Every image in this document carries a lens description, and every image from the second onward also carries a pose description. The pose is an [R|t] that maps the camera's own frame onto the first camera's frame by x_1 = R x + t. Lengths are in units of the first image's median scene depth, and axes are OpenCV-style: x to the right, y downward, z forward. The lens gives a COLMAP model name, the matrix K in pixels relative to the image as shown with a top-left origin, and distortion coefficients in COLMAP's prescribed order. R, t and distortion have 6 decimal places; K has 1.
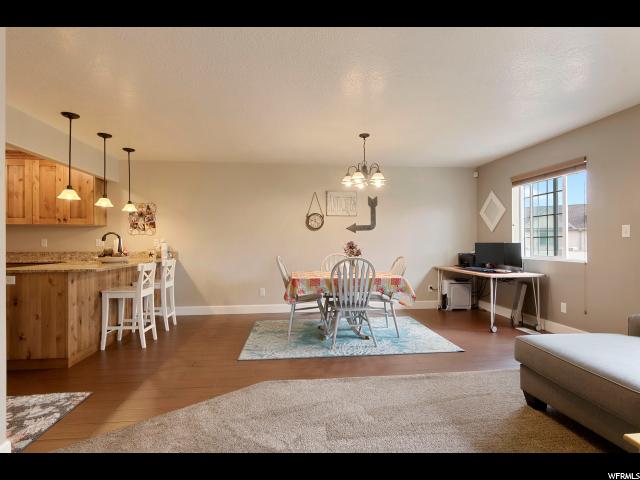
lens RADIAL K [[322.3, 0, 325.0], [0, 322.3, 242.7], [0, 0, 1]] dist [-0.003752, 0.000172]
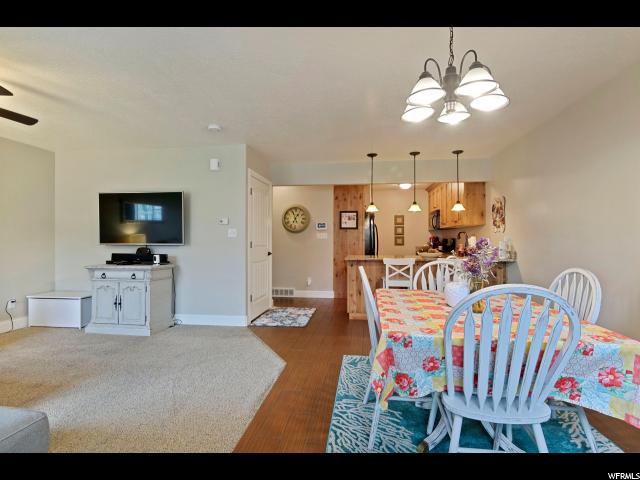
lens RADIAL K [[324.4, 0, 320.0], [0, 324.4, 240.0], [0, 0, 1]] dist [-0.000817, -0.000080]
pose [[-0.241788, 0.000803, -0.970329, 0.632548], [0.001166, 0.999999, 0.000537, -0.004844], [0.970328, -0.001001, -0.241788, 0.984233]]
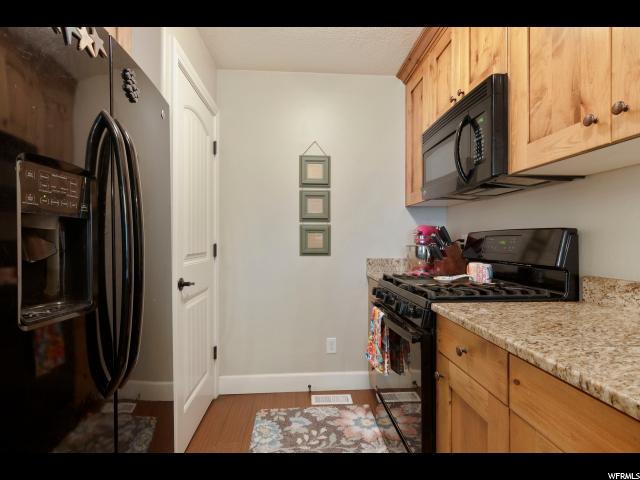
lens RADIAL K [[322.3, 0, 325.0], [0, 322.3, 242.7], [0, 0, 1]] dist [-0.003752, 0.000172]
pose [[-0.042785, 0.010767, -0.999026, -0.998227], [0.004925, 0.999932, 0.010566, -0.003124], [0.999072, -0.004468, -0.042836, 1.023947]]
